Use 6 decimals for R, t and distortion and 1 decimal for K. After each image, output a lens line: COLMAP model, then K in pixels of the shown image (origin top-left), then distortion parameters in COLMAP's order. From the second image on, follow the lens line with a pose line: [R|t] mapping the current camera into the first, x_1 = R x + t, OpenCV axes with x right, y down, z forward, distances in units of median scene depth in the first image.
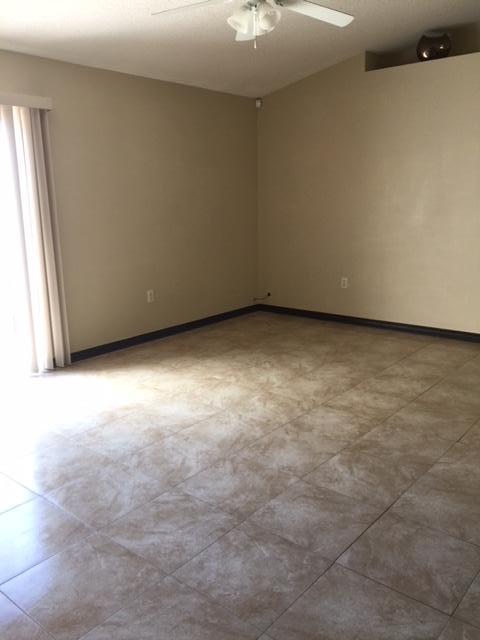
lens RADIAL K [[552.2, 0, 241.0], [0, 552.2, 320.1], [0, 0, 1]] dist [0.010064, -0.037743]
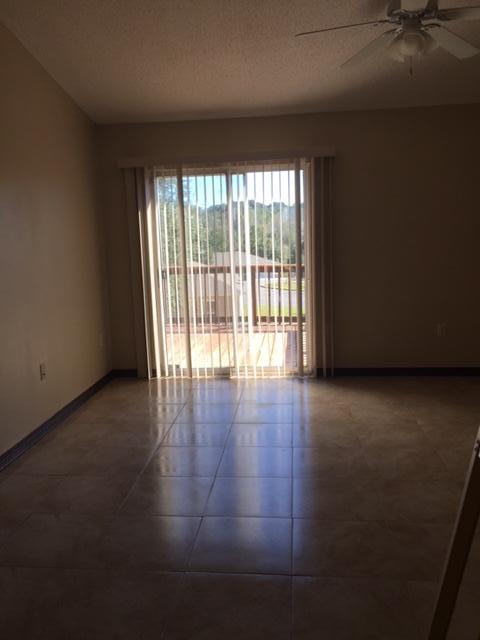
lens RADIAL K [[552.2, 0, 239.8], [0, 552.2, 320.6], [0, 0, 1]] dist [0.010064, -0.037743]
pose [[0.545649, 0.127021, -0.828331, 0.560977], [-0.156770, 0.986468, 0.048001, -0.064632], [0.823220, 0.103665, 0.558178, 0.223597]]
